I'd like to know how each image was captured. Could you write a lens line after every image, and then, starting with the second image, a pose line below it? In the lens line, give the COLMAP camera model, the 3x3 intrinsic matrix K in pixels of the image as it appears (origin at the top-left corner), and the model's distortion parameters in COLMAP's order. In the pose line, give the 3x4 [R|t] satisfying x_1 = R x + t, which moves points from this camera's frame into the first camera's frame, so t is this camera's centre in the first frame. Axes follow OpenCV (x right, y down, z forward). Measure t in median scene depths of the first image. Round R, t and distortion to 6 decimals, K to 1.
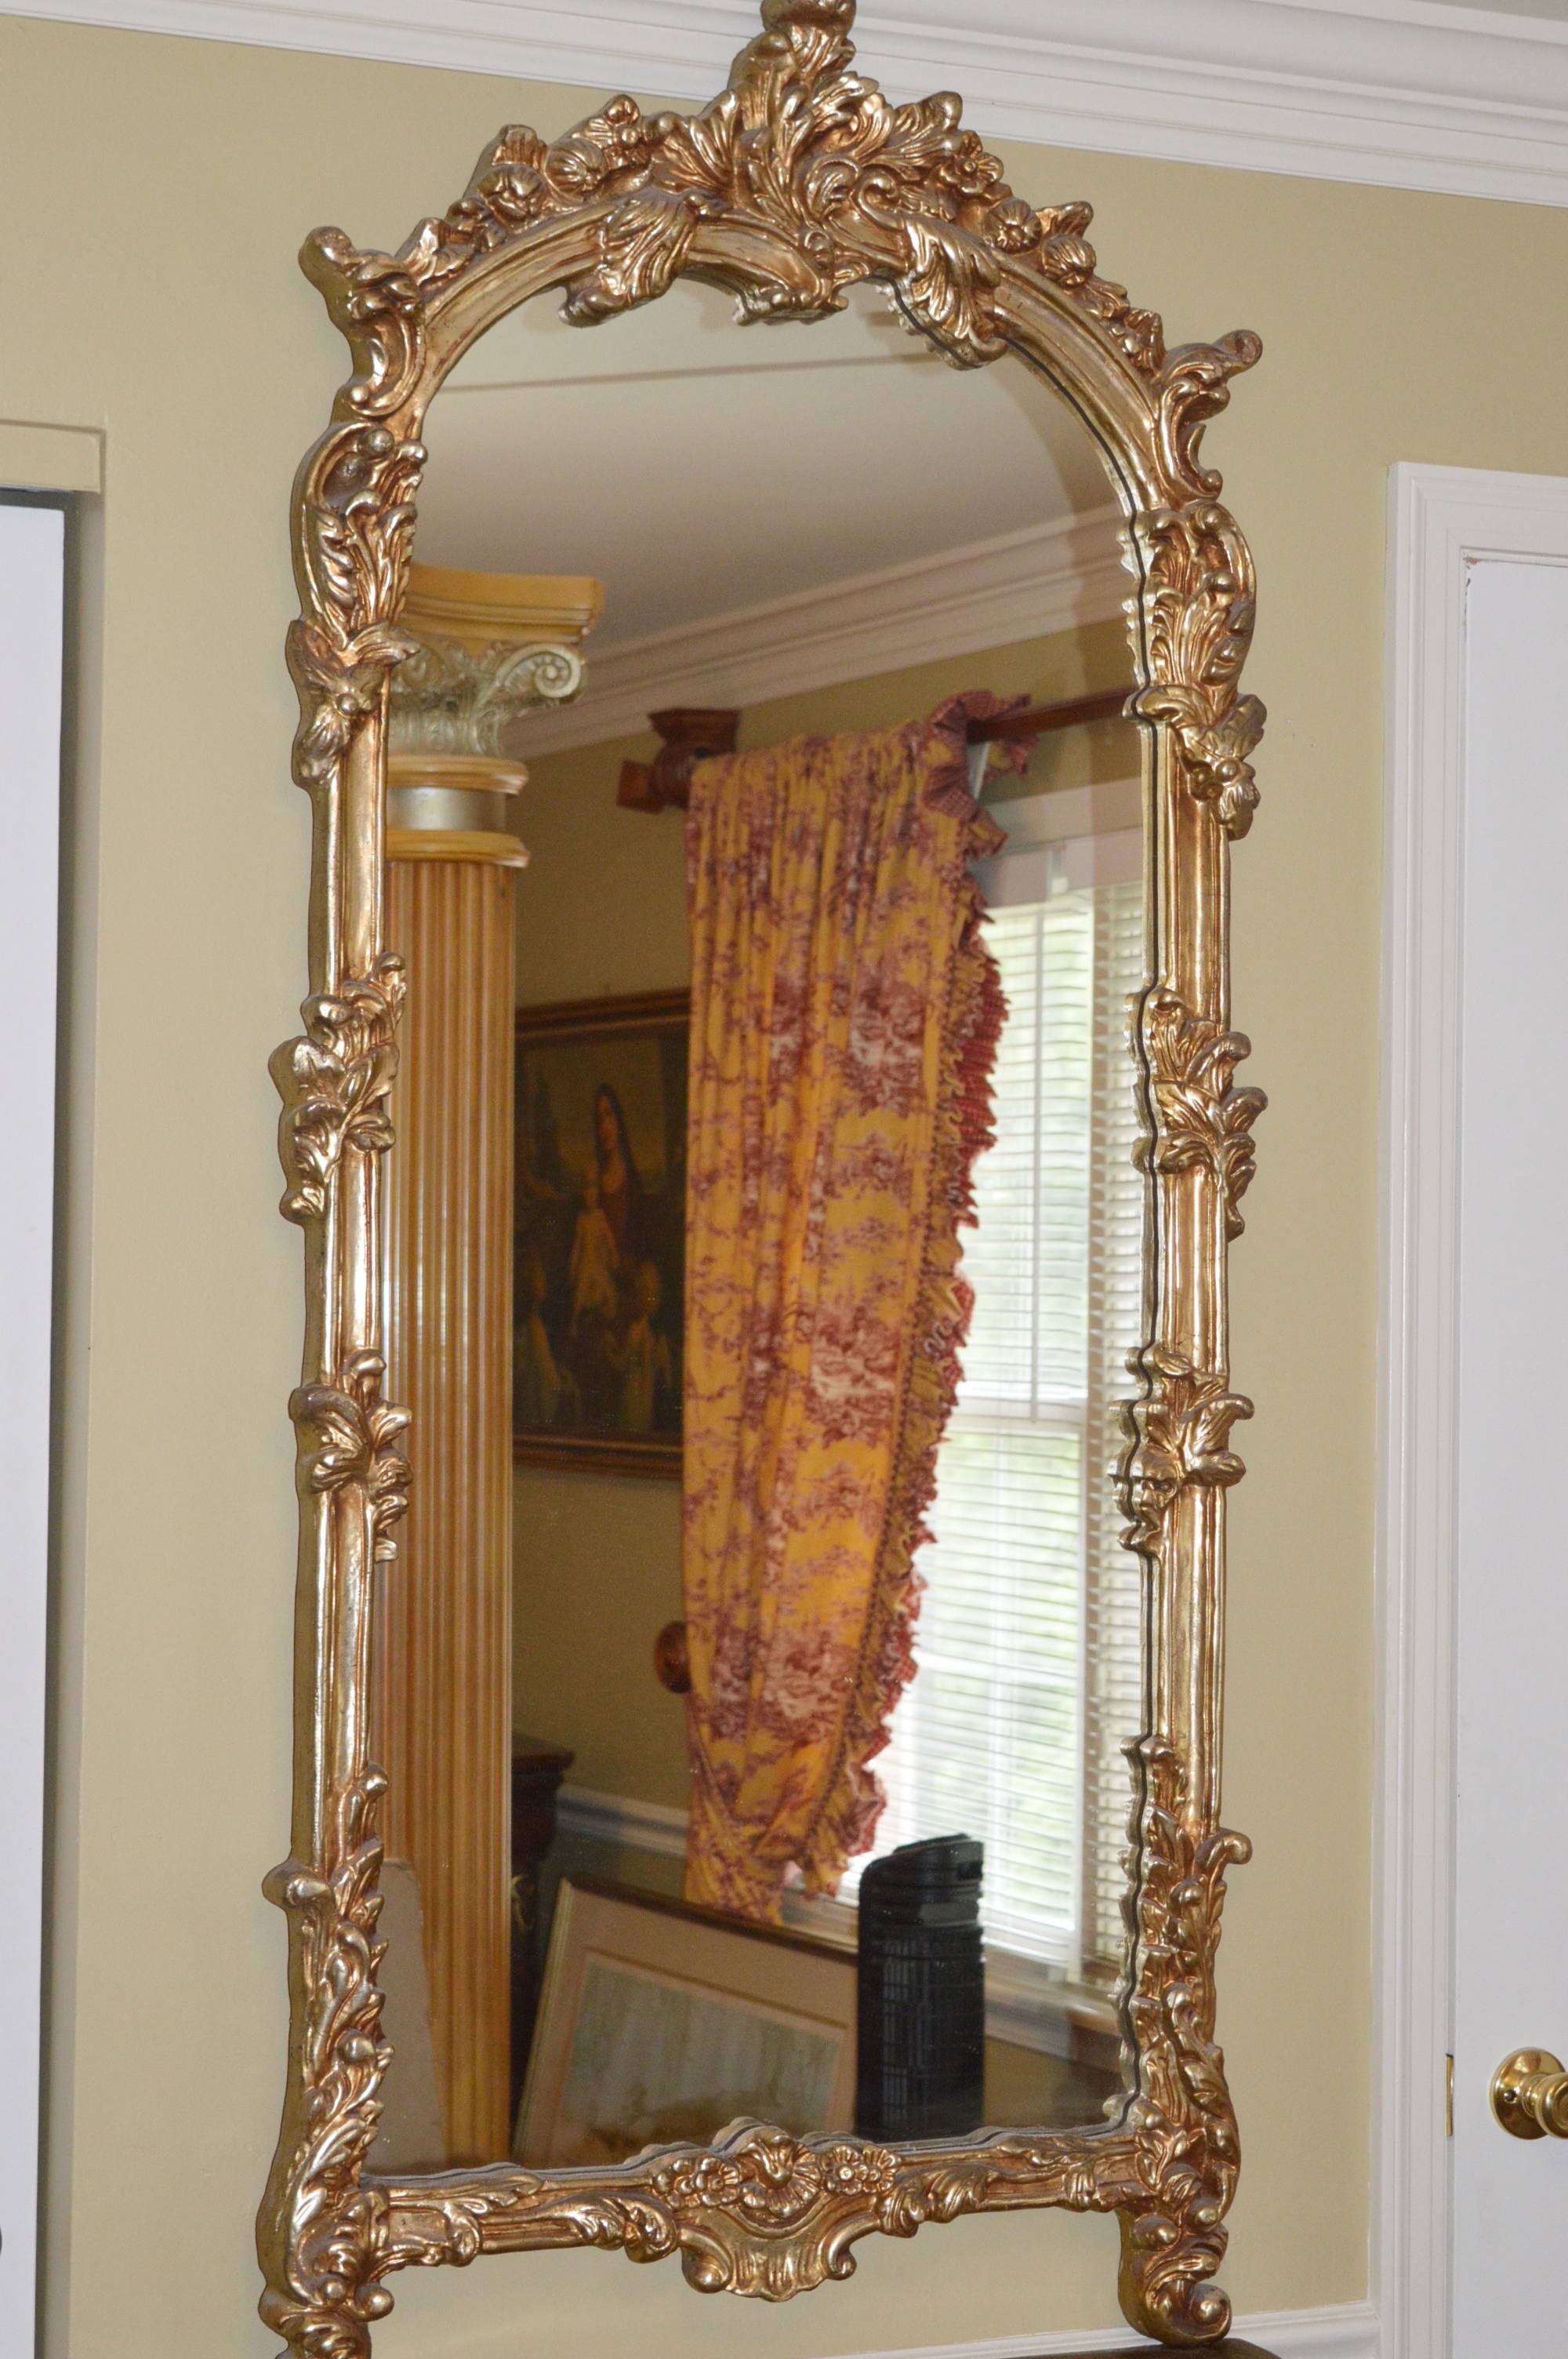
lens RADIAL K [[4852.8, 0, 784.0], [0, 4852.8, 1179.5], [0, 0, 1]] dist [0.050561, 0.029305]
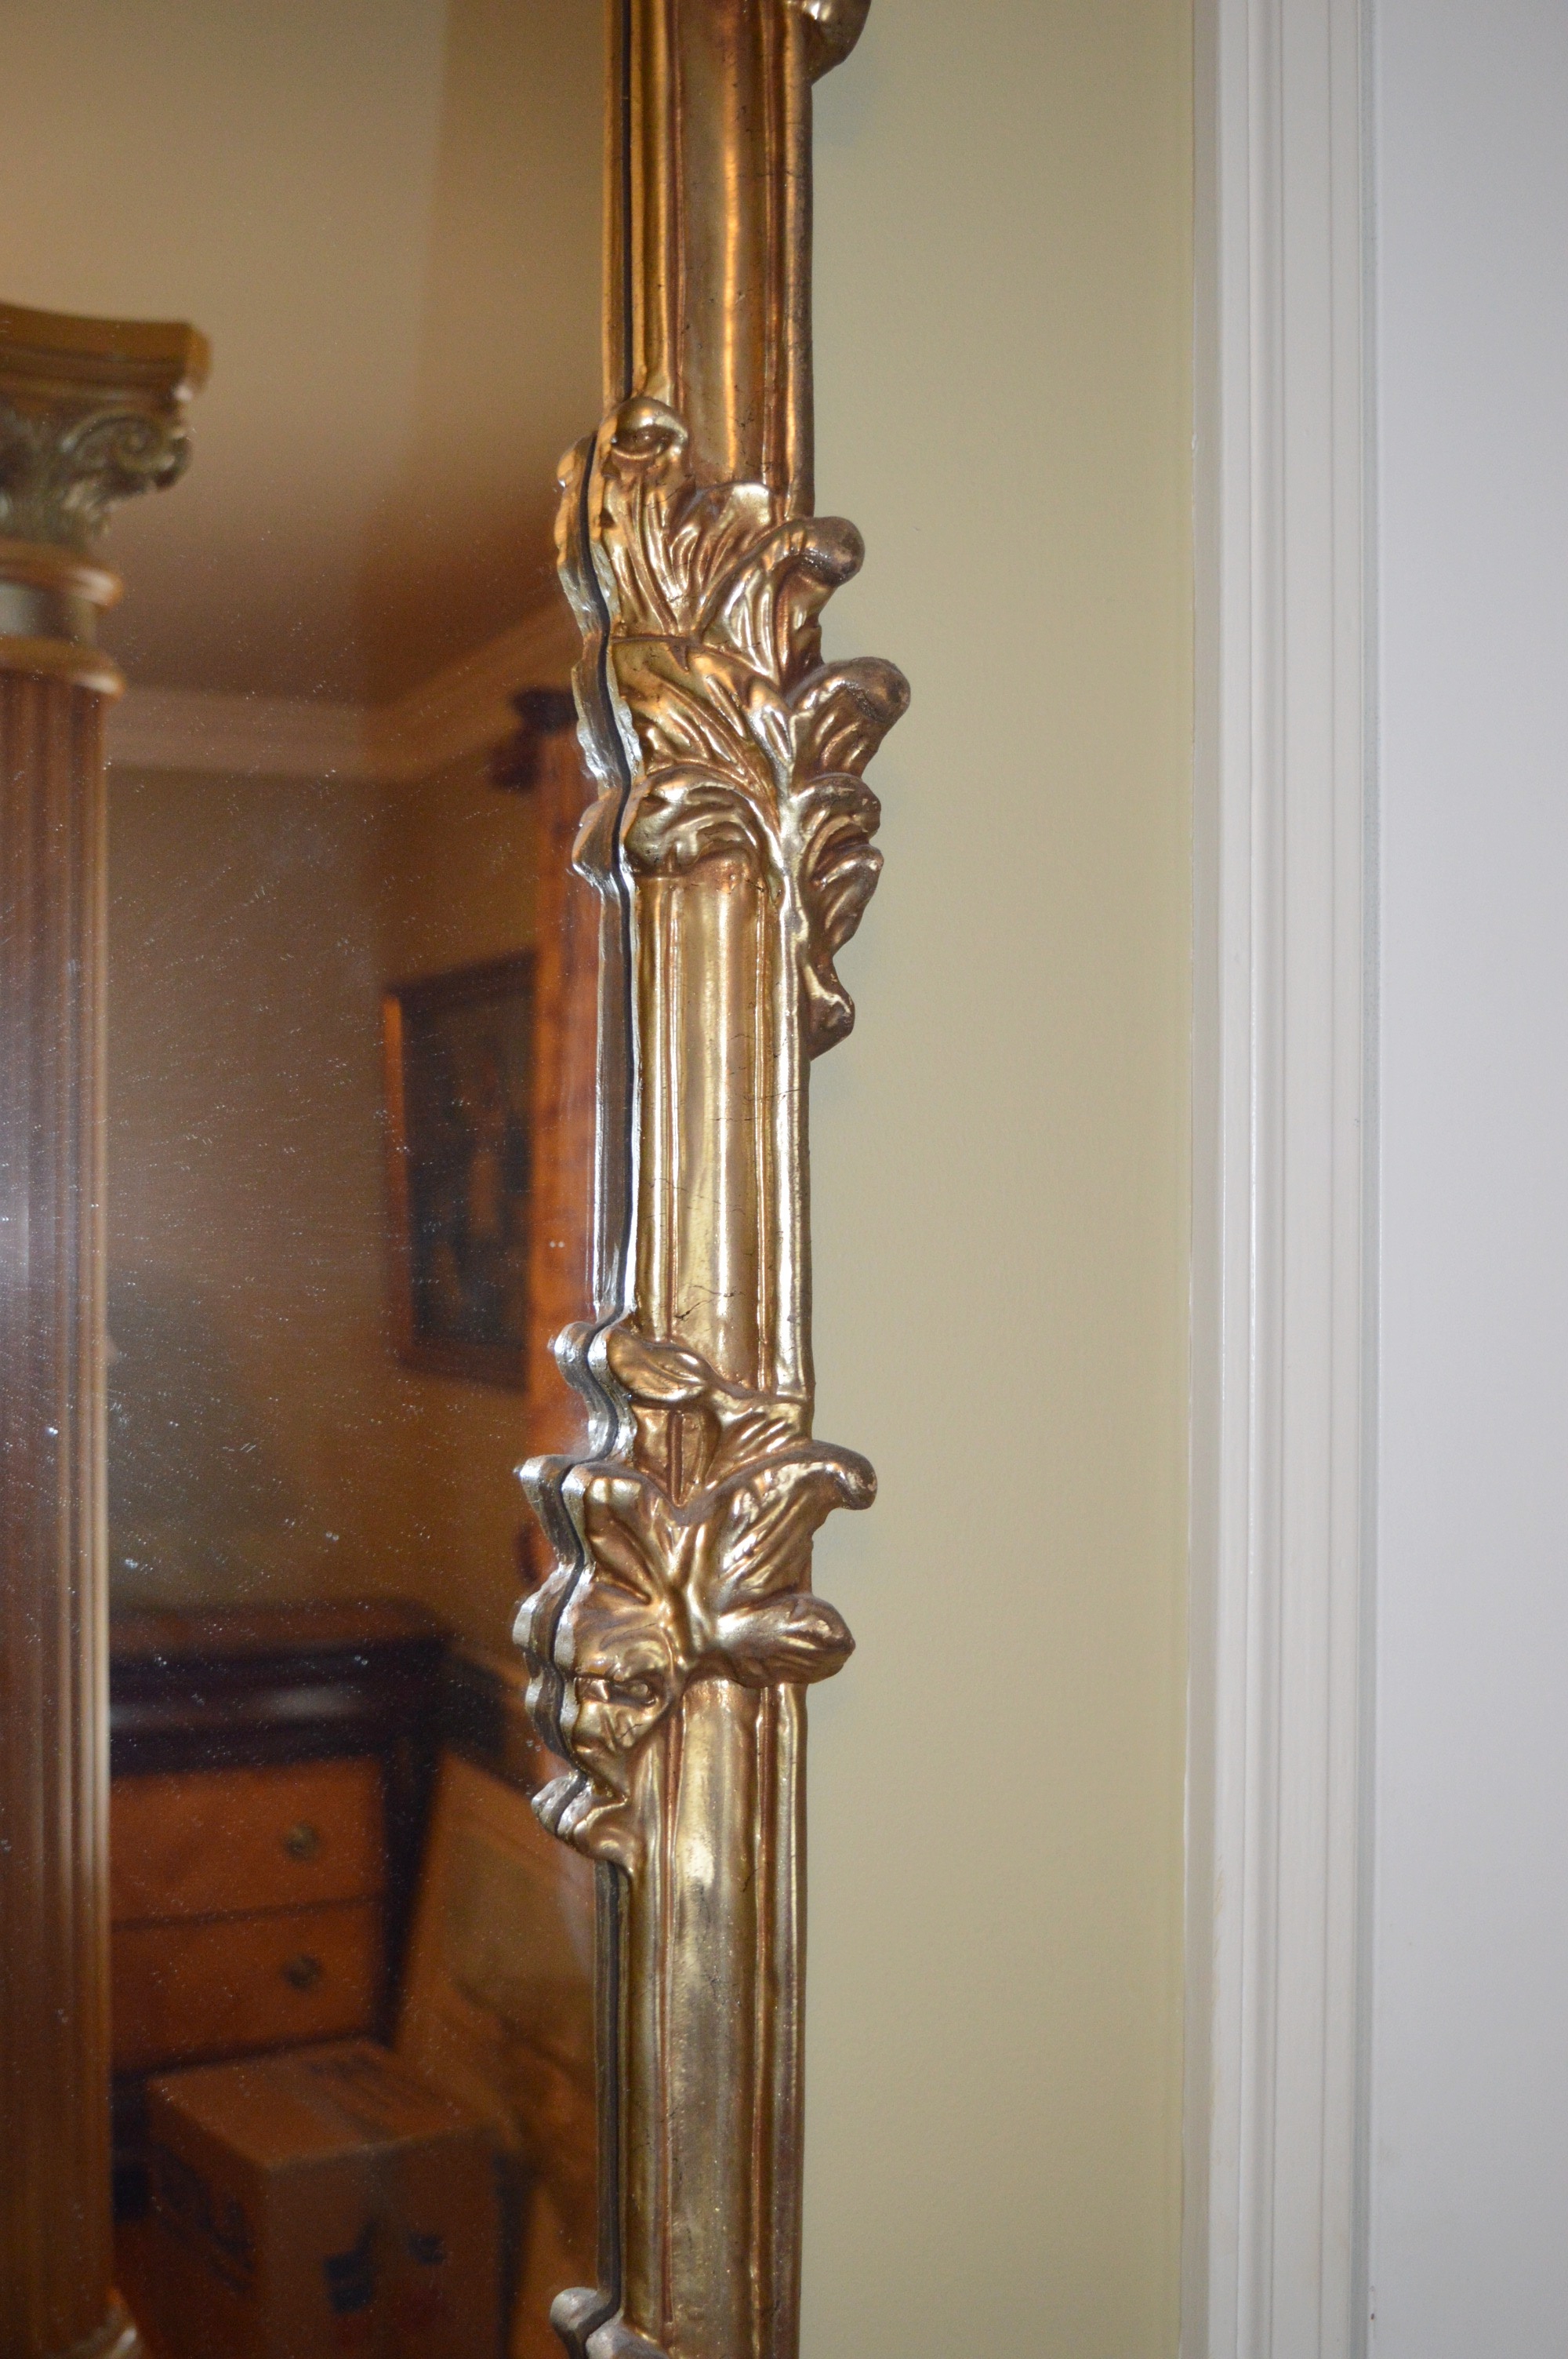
lens RADIAL K [[2476.7, 0, 784.0], [0, 2476.7, 1179.5], [0, 0, 1]] dist [-0.064441, -0.005440]
pose [[0.999506, -0.004685, -0.031083, 0.095924], [0.004792, 0.999983, 0.003370, 0.022350], [0.031067, -0.003518, 0.999511, 0.805119]]
